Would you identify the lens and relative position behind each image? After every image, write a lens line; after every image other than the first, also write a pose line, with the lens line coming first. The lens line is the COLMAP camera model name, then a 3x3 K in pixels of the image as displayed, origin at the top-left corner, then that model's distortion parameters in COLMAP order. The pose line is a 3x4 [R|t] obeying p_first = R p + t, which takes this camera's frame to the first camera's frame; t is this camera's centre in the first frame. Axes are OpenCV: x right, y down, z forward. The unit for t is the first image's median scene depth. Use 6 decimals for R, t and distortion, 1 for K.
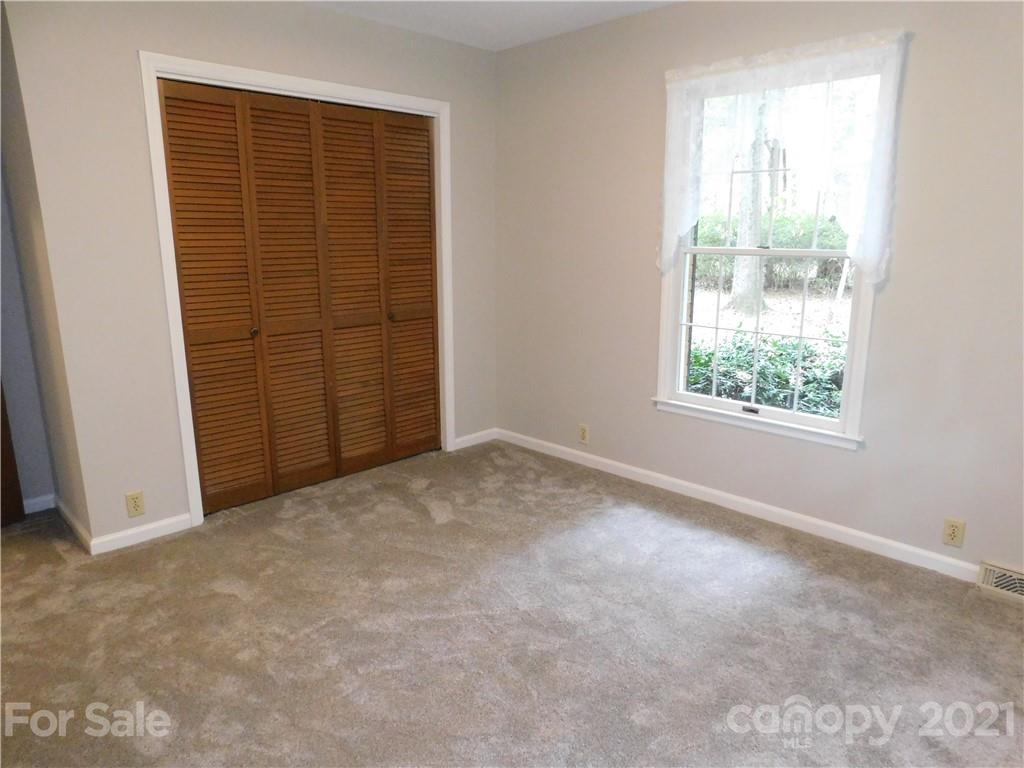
lens RADIAL K [[682.8, 0, 512.9], [0, 682.8, 366.4], [0, 0, 1]] dist [0.002396, 0.054030]
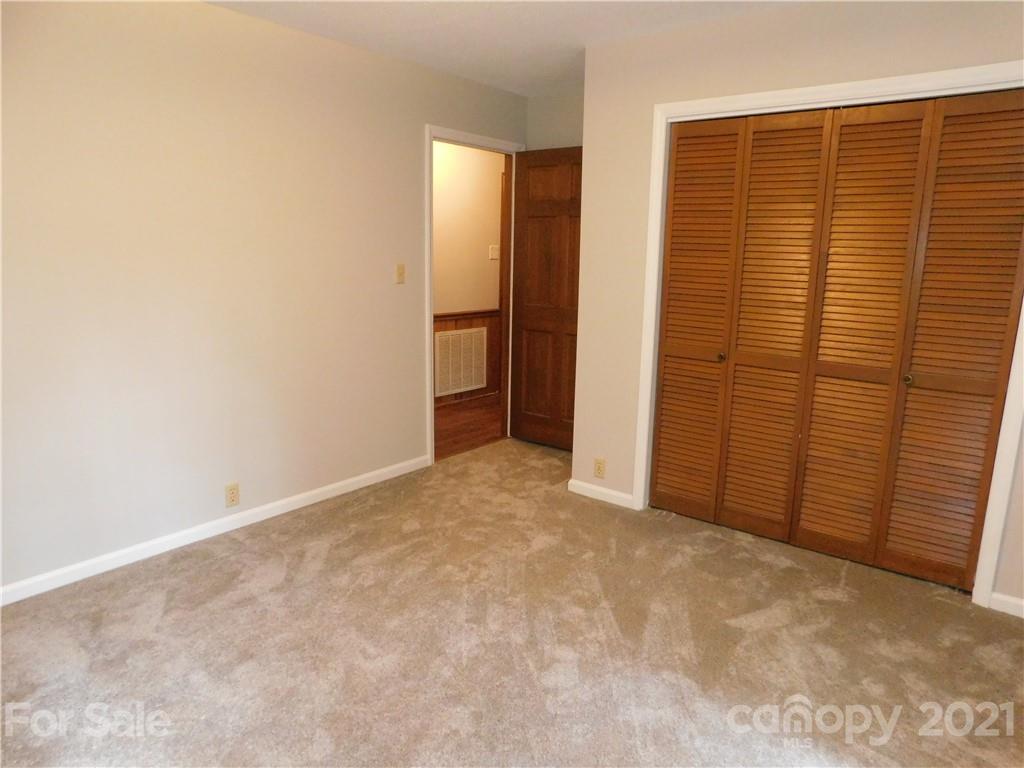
lens RADIAL K [[681.6, 0, 515.4], [0, 681.6, 384.3], [0, 0, 1]] dist [-0.064126, 0.053748]
pose [[0.127670, 0.203322, -0.970753, 0.537668], [-0.219403, 0.960303, 0.172278, -0.113167], [0.967245, 0.190992, 0.167211, 0.539589]]
